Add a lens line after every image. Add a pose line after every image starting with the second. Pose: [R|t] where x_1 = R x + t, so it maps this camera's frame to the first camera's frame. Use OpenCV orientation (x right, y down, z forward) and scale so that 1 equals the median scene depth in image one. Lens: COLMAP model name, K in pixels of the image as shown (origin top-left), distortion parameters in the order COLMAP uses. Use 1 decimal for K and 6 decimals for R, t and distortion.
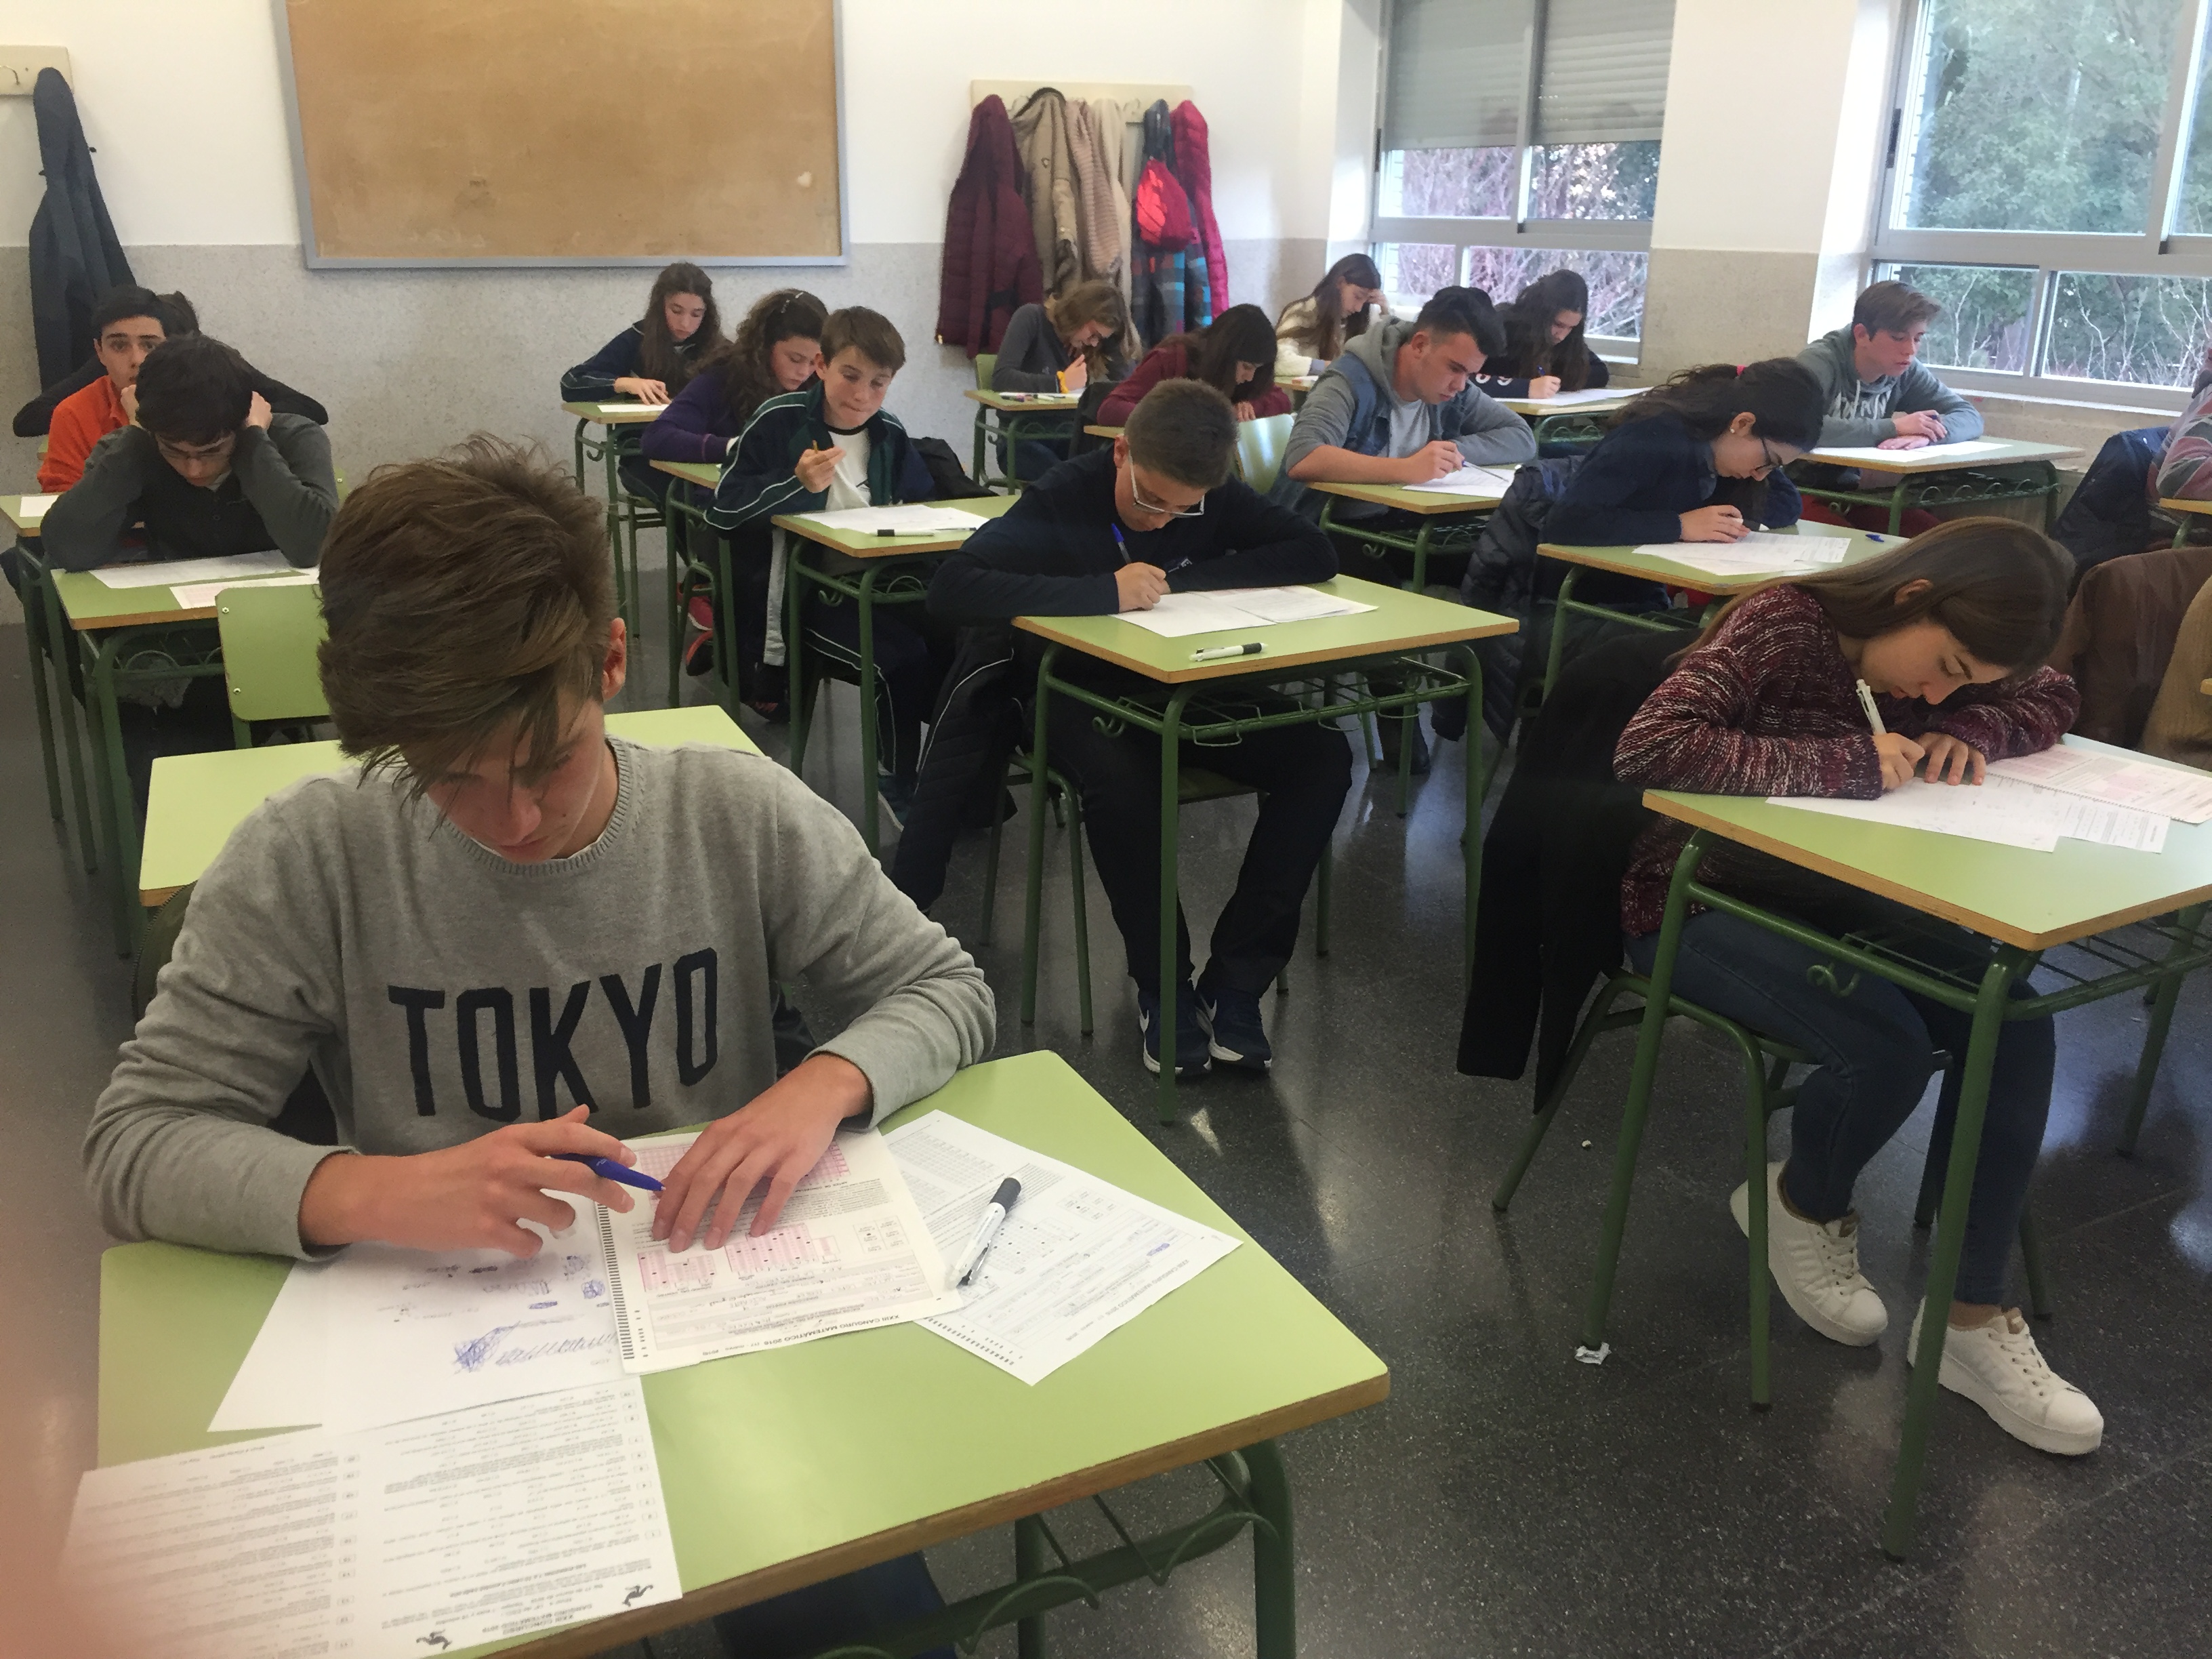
lens RADIAL K [[1889.1, 0, 1095.4], [0, 1889.1, 833.2], [0, 0, 1]] dist [0.100896, -0.153533]
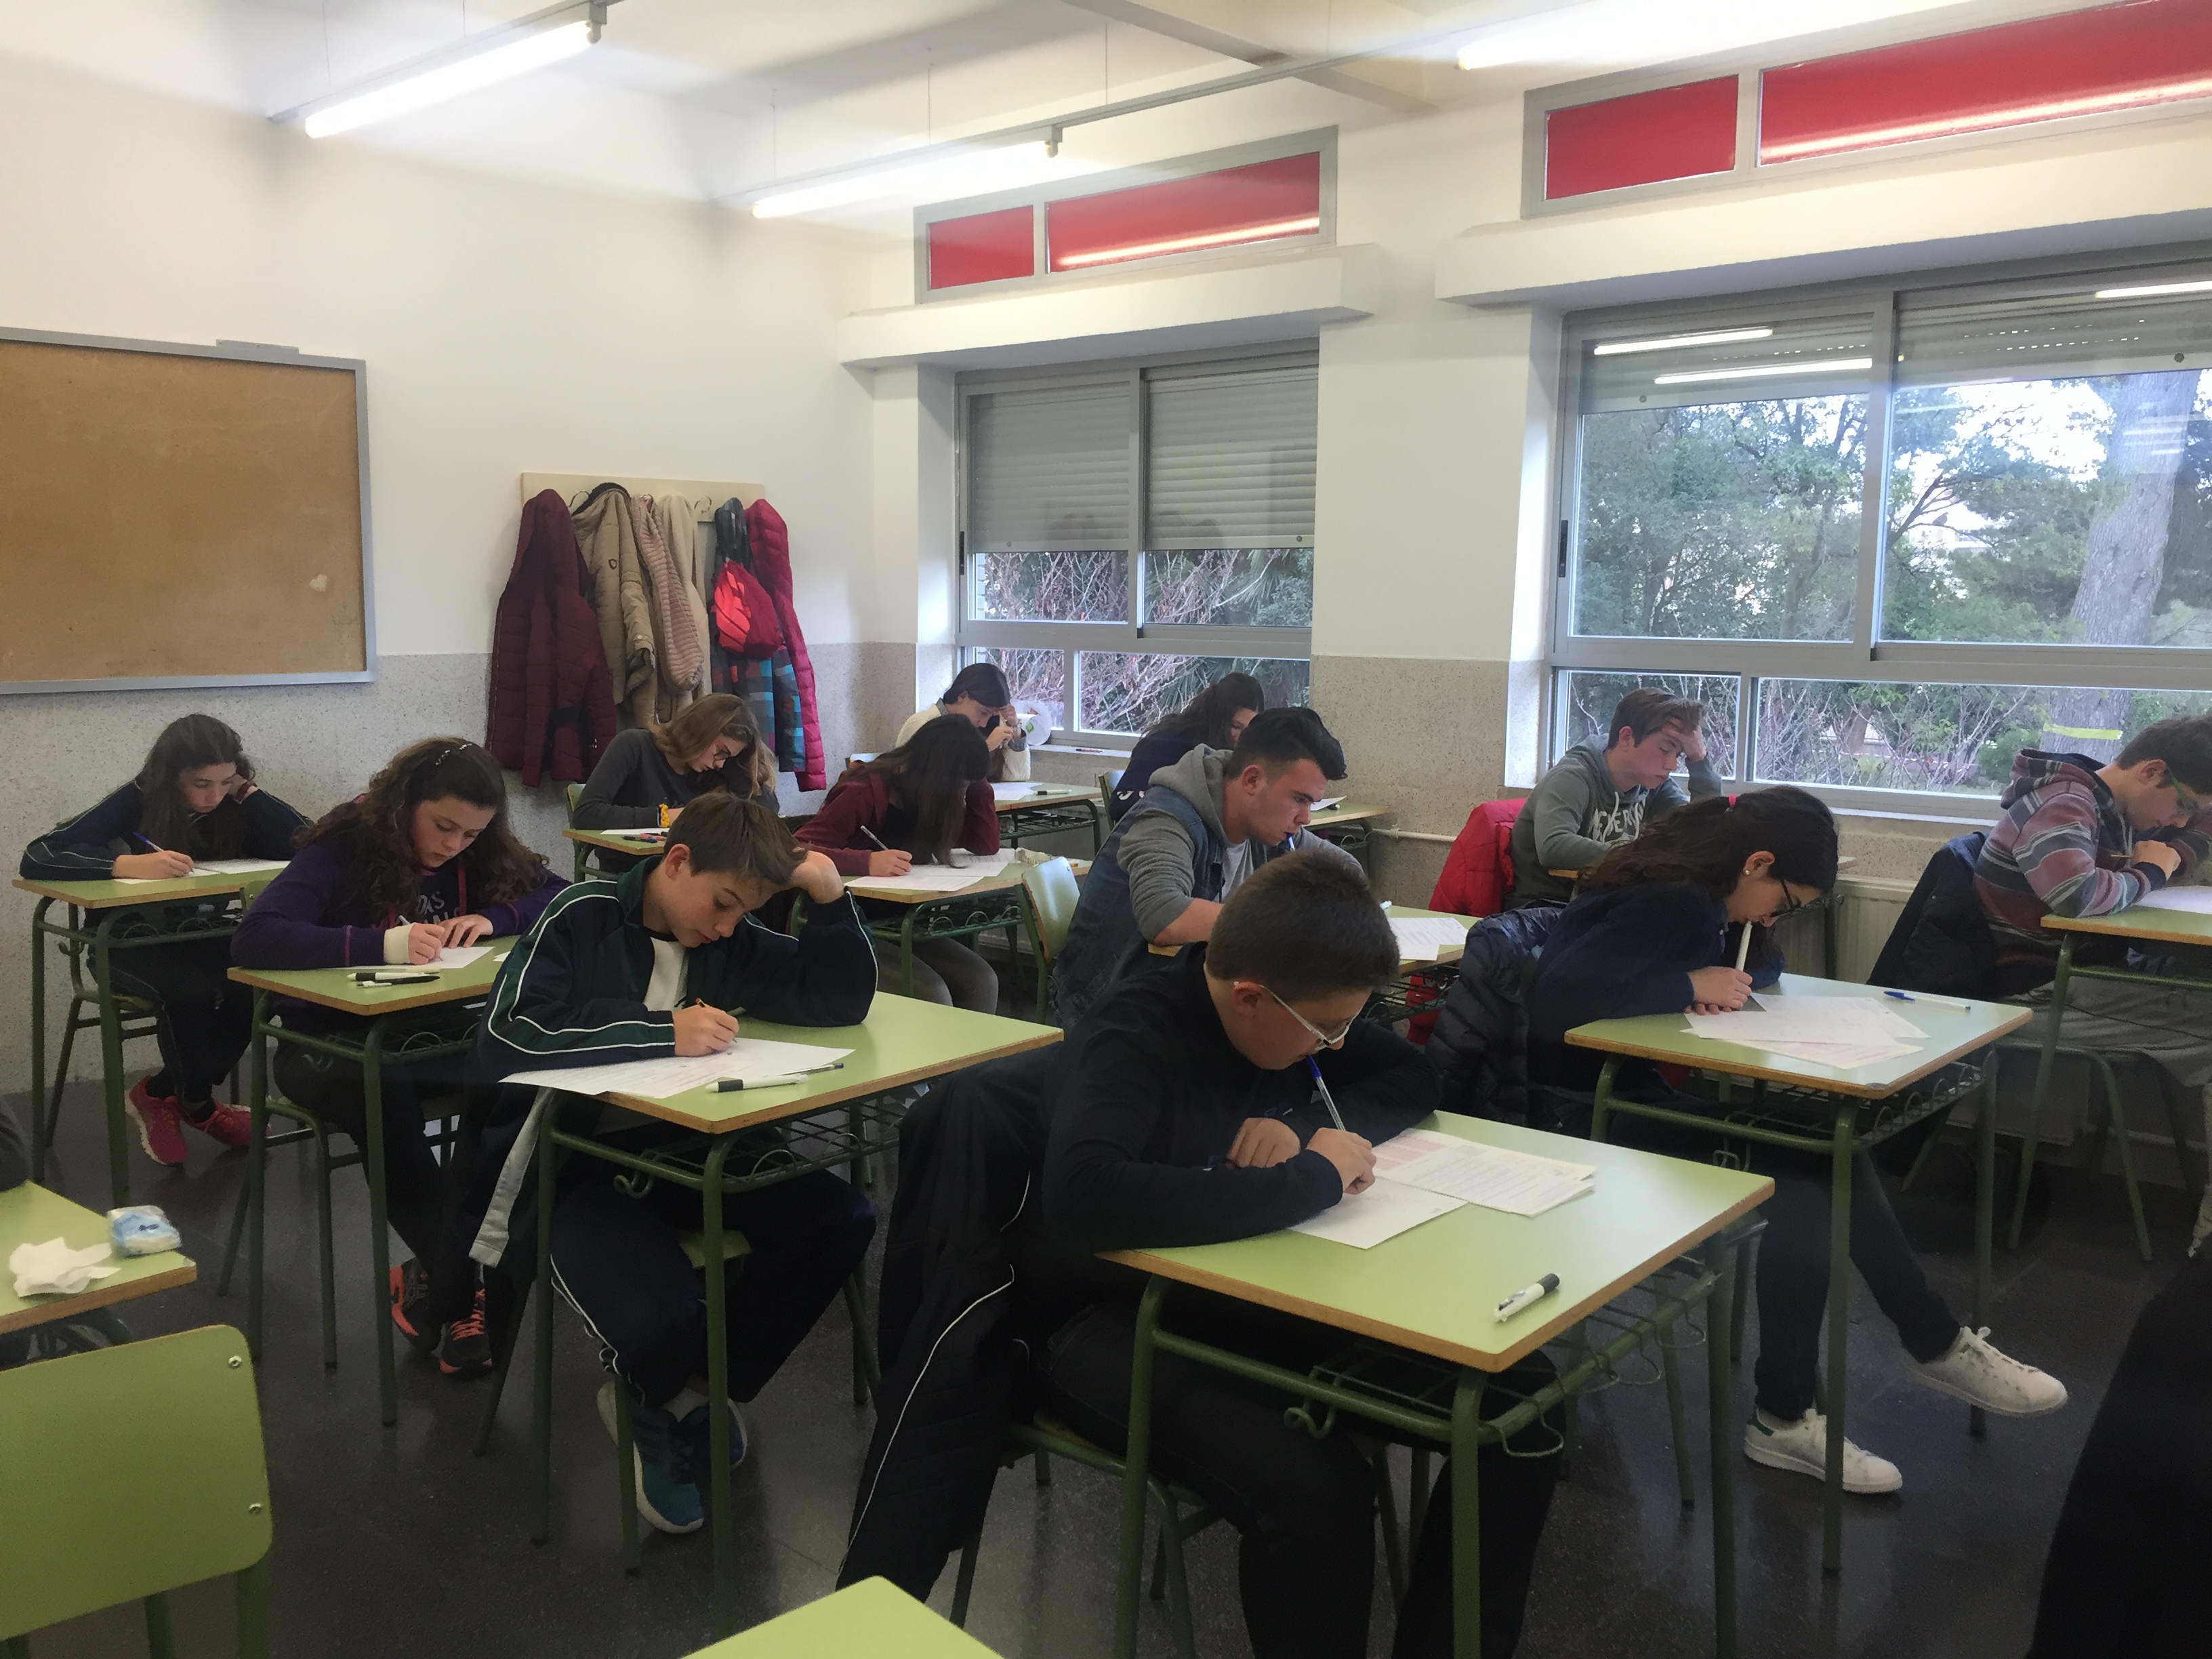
lens RADIAL K [[1914.9, 0, 1103.7], [0, 1914.9, 804.4], [0, 0, 1]] dist [0.093543, -0.139821]
pose [[0.945048, -0.038133, 0.324701, -0.103430], [0.104746, 0.976136, -0.190228, -0.056074], [-0.309698, 0.213786, 0.926489, 0.147001]]
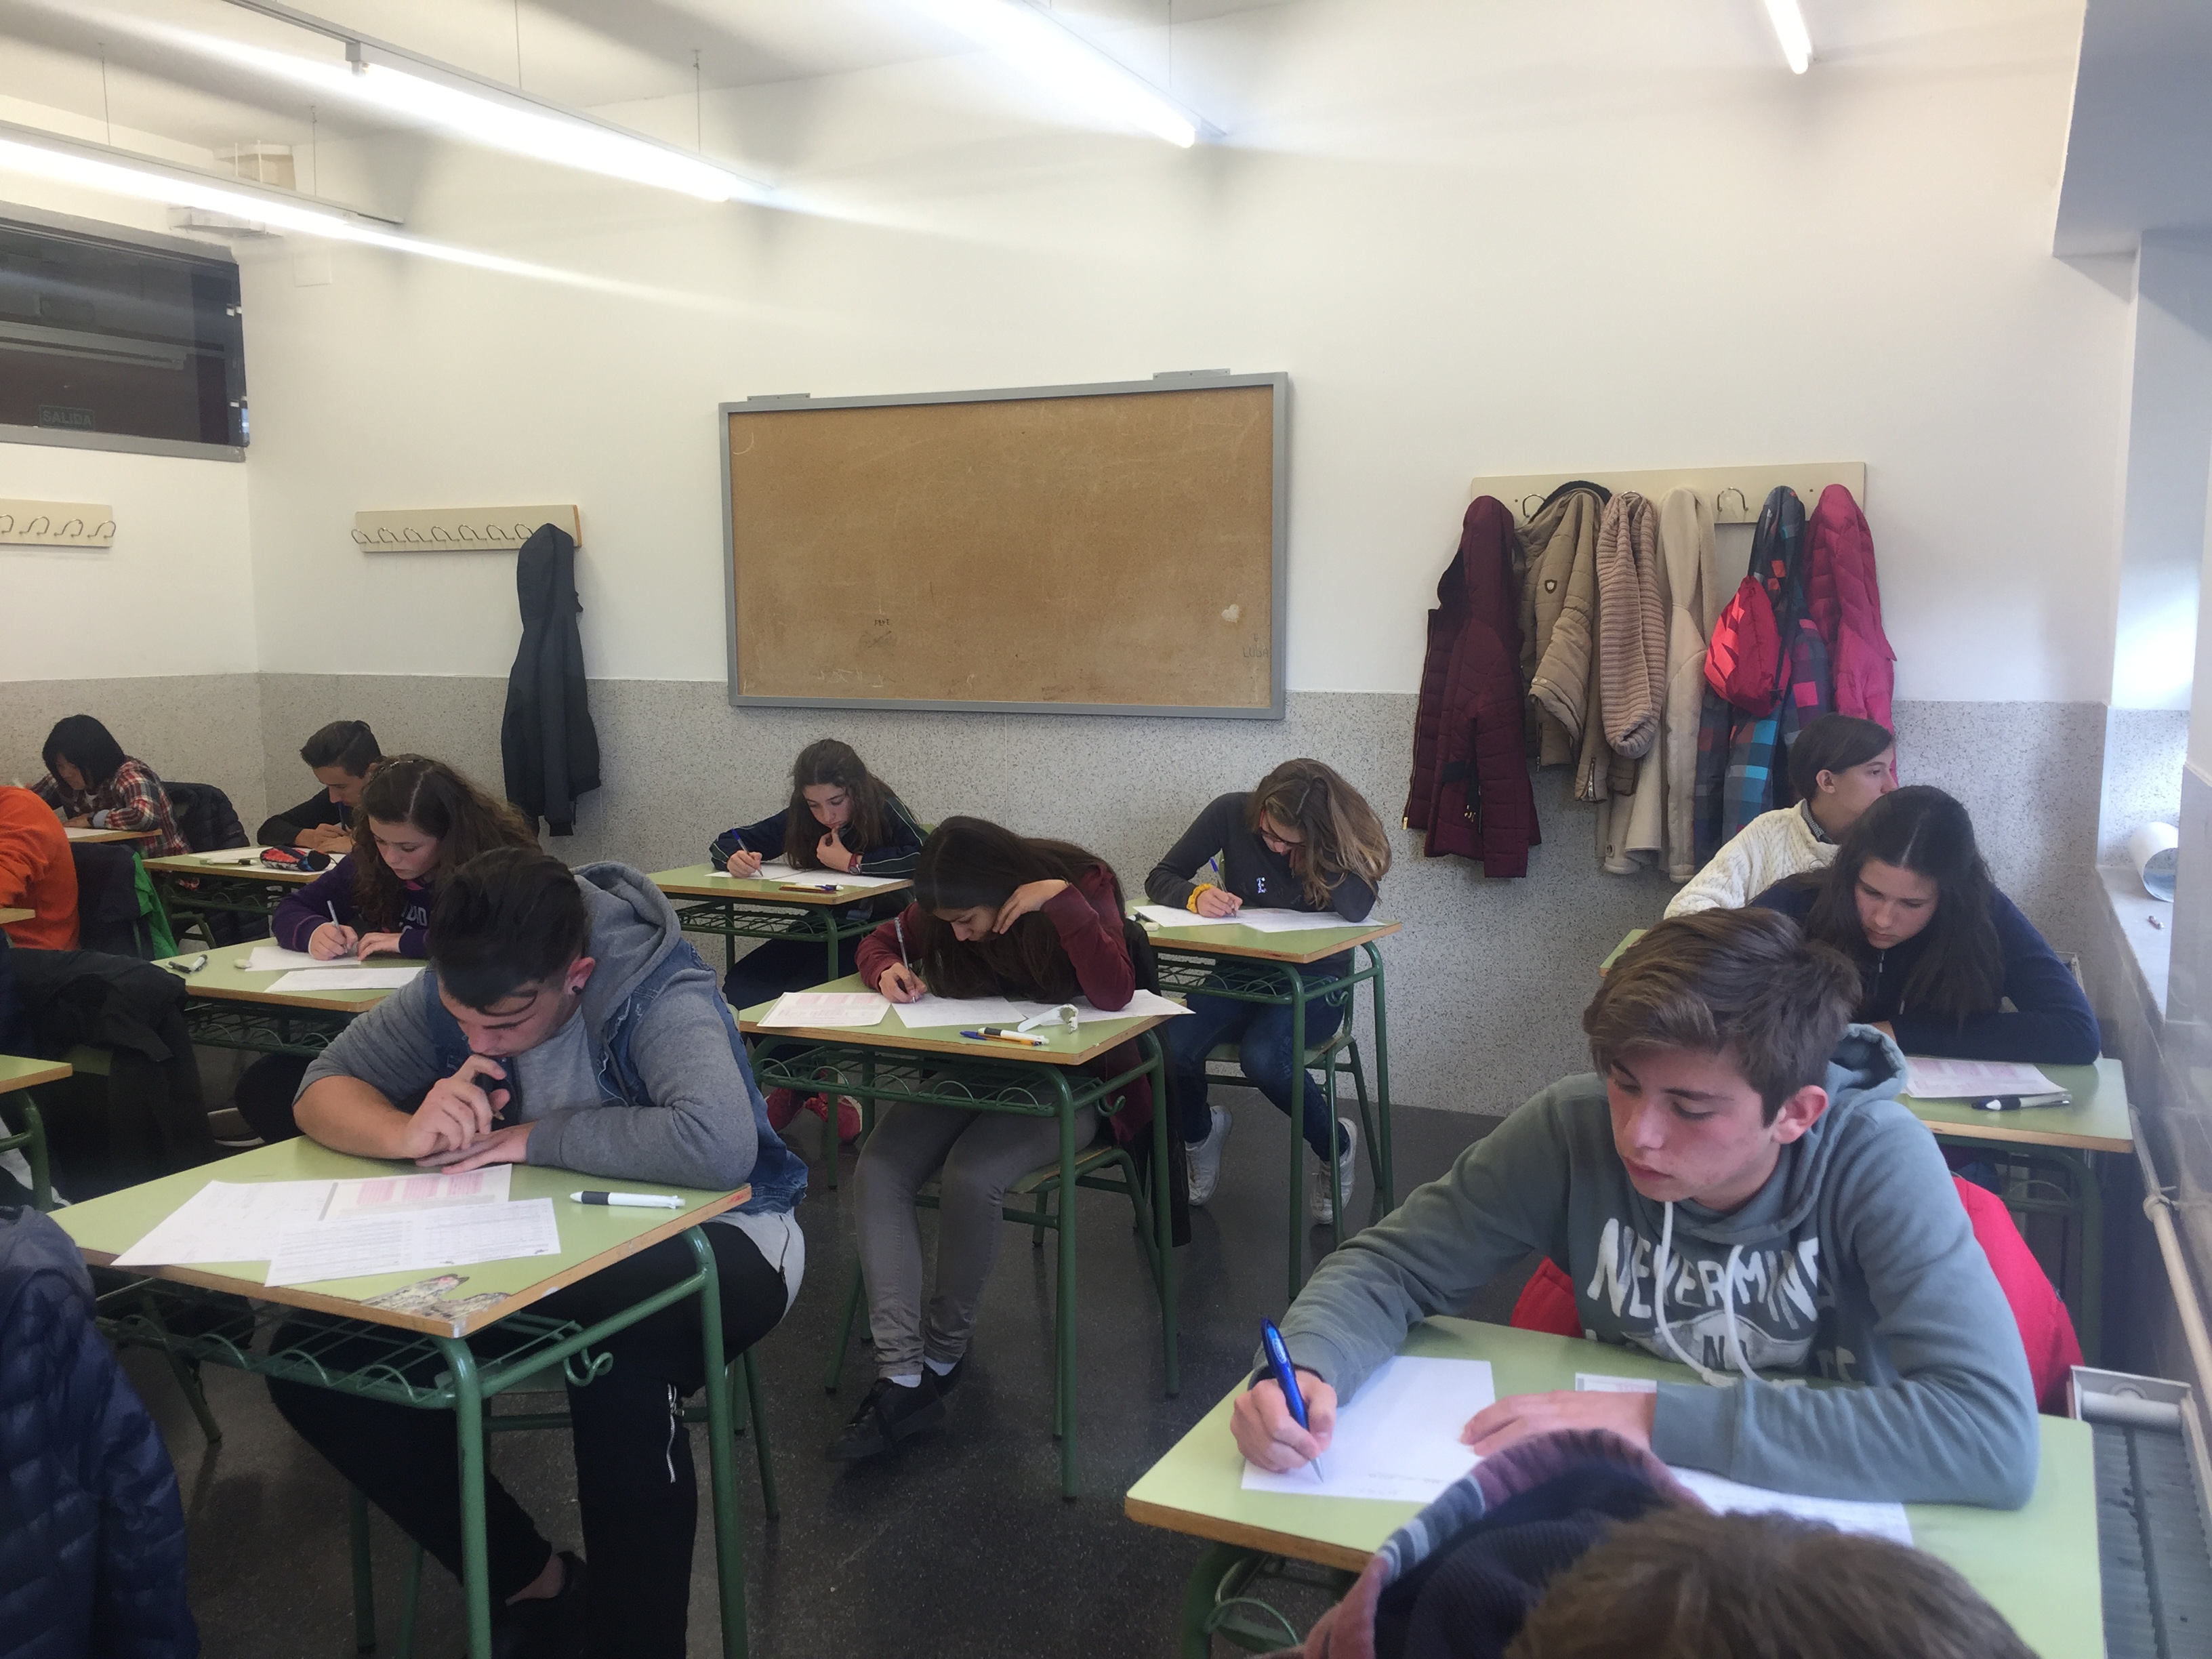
lens RADIAL K [[1904.2, 0, 1107.9], [0, 1904.2, 830.3], [0, 0, 1]] dist [0.003221, -0.002154]
pose [[0.583559, 0.088221, -0.807265, 0.432635], [-0.255258, 0.963622, -0.079214, -0.175196], [0.770910, 0.252287, 0.584850, 0.508394]]
